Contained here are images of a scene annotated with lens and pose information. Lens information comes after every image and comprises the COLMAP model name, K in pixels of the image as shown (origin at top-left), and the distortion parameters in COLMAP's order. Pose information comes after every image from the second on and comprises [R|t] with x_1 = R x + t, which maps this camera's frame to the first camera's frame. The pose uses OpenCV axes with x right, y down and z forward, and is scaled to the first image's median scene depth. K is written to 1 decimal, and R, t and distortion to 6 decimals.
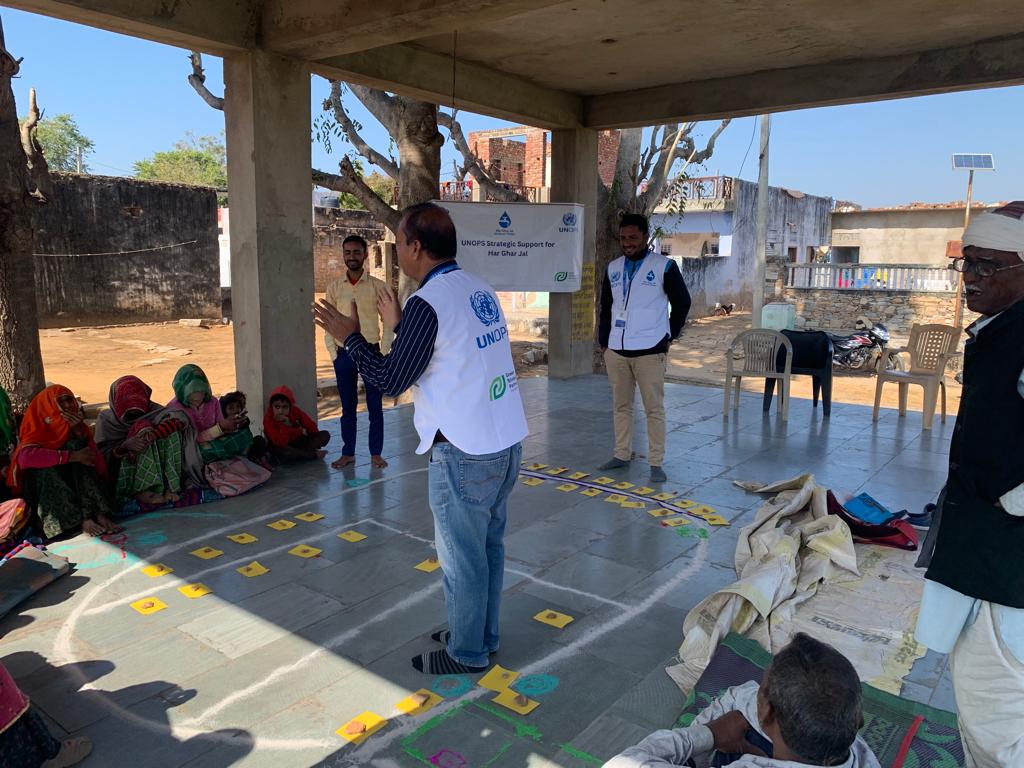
lens RADIAL K [[792.2, 0, 507.9], [0, 792.2, 386.6], [0, 0, 1]] dist [-0.020225, 0.016704]
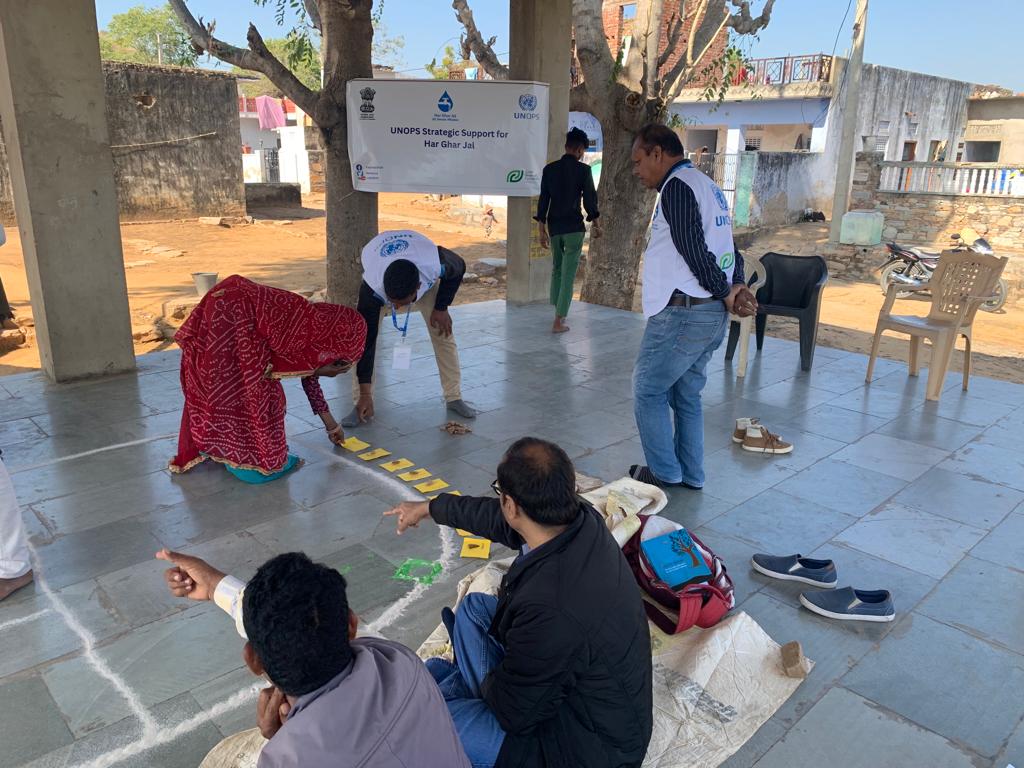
lens RADIAL K [[792.2, 0, 511.9], [0, 792.2, 385.0], [0, 0, 1]] dist [-0.020225, 0.016704]
pose [[0.987241, 0.049111, -0.151470, 0.115709], [-0.029913, 0.991514, 0.126510, -0.017357], [0.156398, -0.120365, 0.980333, 0.106609]]
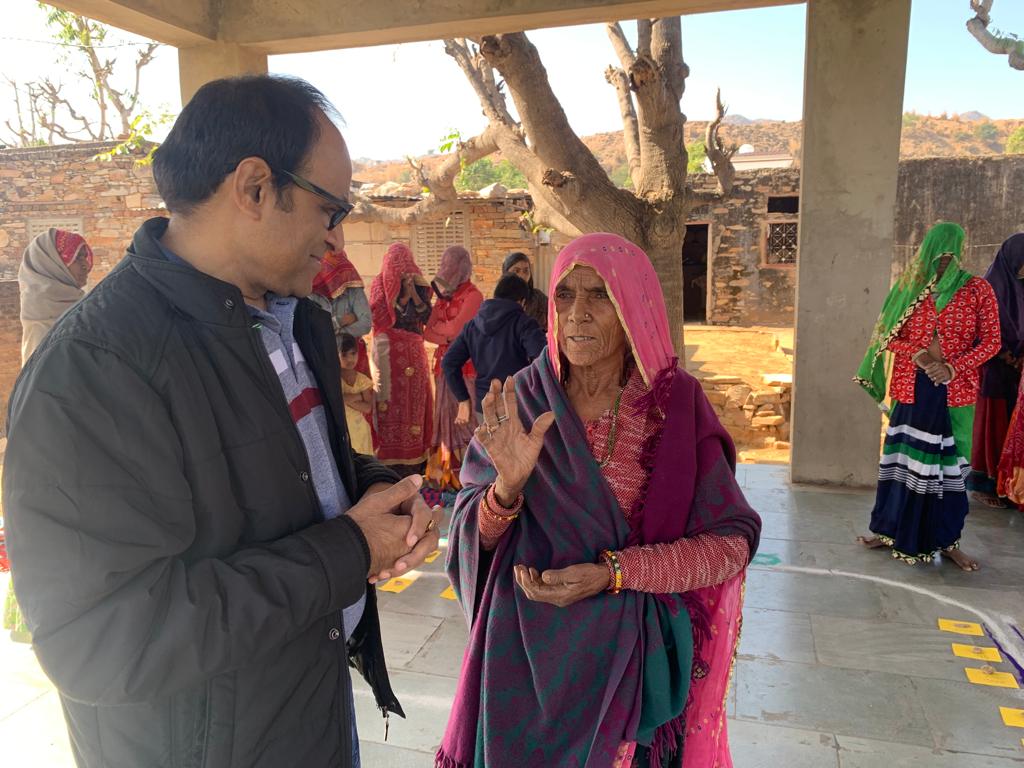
lens RADIAL K [[792.2, 0, 509.0], [0, 792.2, 382.3], [0, 0, 1]] dist [-0.020225, 0.016704]
pose [[0.346550, 0.131043, -0.928833, 0.129693], [-0.125606, 0.987759, 0.092493, -0.025992], [0.929584, 0.084614, 0.358768, 0.175775]]
